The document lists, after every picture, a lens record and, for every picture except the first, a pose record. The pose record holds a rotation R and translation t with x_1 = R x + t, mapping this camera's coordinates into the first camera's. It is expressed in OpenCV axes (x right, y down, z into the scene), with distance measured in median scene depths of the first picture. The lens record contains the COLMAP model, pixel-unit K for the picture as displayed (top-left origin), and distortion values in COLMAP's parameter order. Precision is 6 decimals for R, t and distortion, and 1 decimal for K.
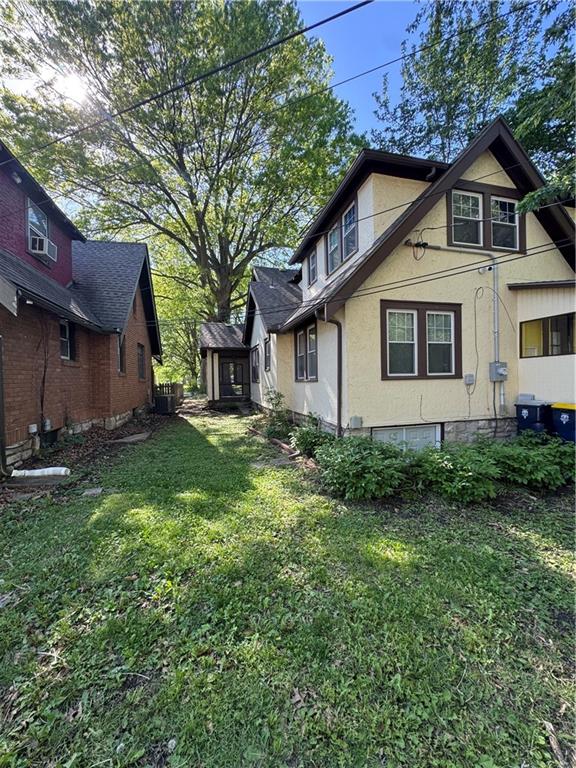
lens RADIAL K [[308.5, 0, 289.0], [0, 308.5, 384.4], [0, 0, 1]] dist [-0.005631, 0.001264]
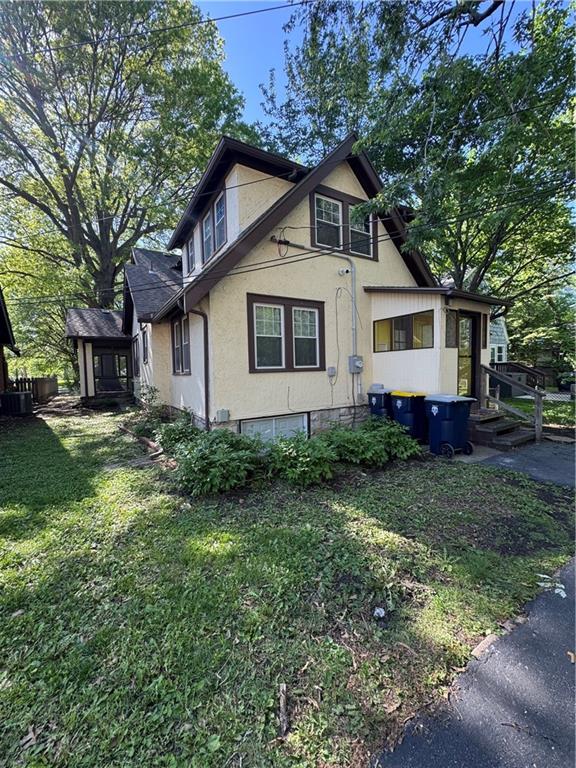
lens RADIAL K [[308.5, 0, 287.5], [0, 308.5, 384.4], [0, 0, 1]] dist [-0.005631, 0.001264]
pose [[0.957100, -0.020088, 0.289062, 0.116783], [0.012445, 0.999523, 0.028255, -0.002875], [-0.289492, -0.023445, 0.956893, -0.009188]]
